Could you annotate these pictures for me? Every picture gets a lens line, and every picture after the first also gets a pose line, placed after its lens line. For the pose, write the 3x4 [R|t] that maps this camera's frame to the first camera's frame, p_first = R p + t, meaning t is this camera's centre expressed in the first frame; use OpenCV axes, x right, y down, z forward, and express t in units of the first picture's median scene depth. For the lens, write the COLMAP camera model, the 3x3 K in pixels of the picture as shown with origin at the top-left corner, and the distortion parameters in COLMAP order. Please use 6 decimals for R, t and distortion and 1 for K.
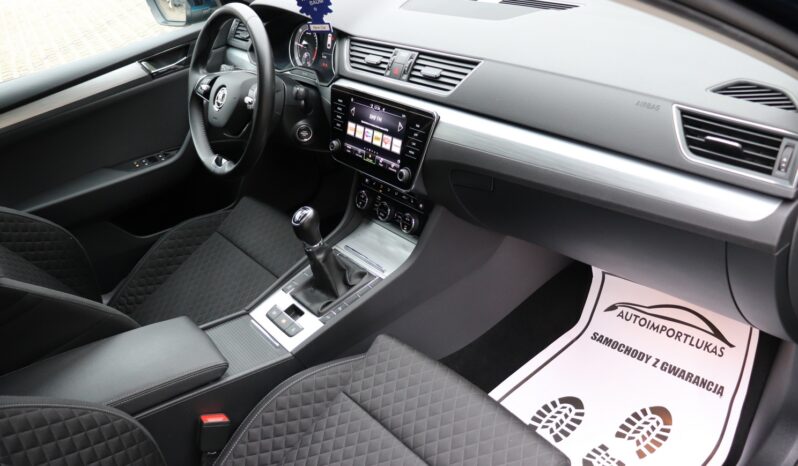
lens RADIAL K [[649.7, 0, 407.2], [0, 649.7, 230.9], [0, 0, 1]] dist [-0.128003, -0.009131]
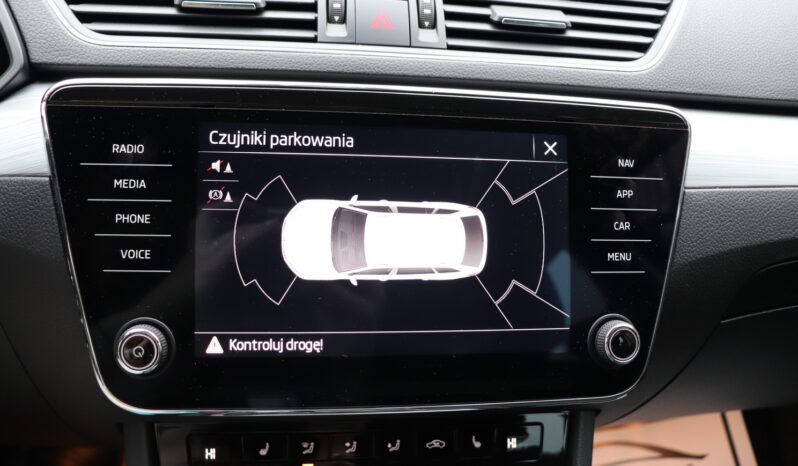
lens RADIAL K [[644.4, 0, 390.9], [0, 644.4, 238.0], [0, 0, 1]] dist [-0.174941, 0.144645]
pose [[0.493921, -0.110168, 0.862499, -0.263749], [0.330046, 0.941458, -0.068751, -0.131896], [-0.804433, 0.318622, 0.501367, 0.863118]]
